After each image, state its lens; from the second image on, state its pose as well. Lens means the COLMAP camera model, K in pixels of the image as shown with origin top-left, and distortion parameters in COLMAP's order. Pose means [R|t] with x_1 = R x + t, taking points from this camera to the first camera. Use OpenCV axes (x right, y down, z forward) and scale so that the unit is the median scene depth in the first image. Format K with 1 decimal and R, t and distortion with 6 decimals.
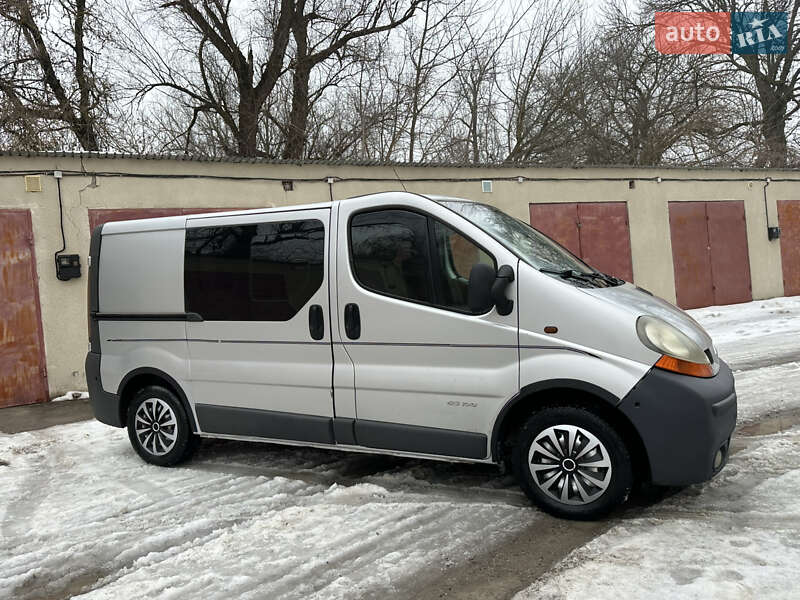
lens RADIAL K [[607.0, 0, 409.8], [0, 607.0, 300.1], [0, 0, 1]] dist [0.056919, -0.080049]
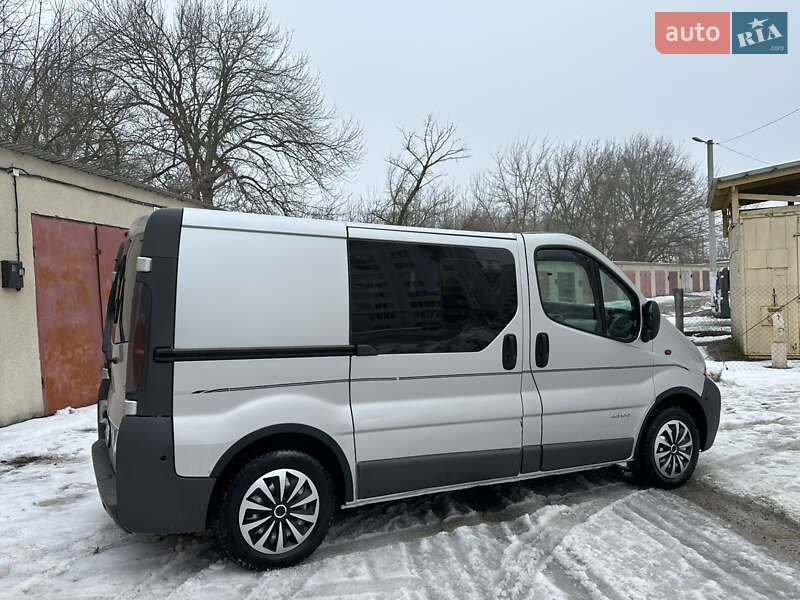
lens RADIAL K [[606.3, 0, 397.0], [0, 606.3, 300.8], [0, 0, 1]] dist [0.056775, -0.078133]
pose [[0.601806, 0.054612, 0.796773, -0.955690], [0.007990, 0.997198, -0.074384, 0.023145], [-0.798603, 0.051131, 0.599683, 0.495352]]
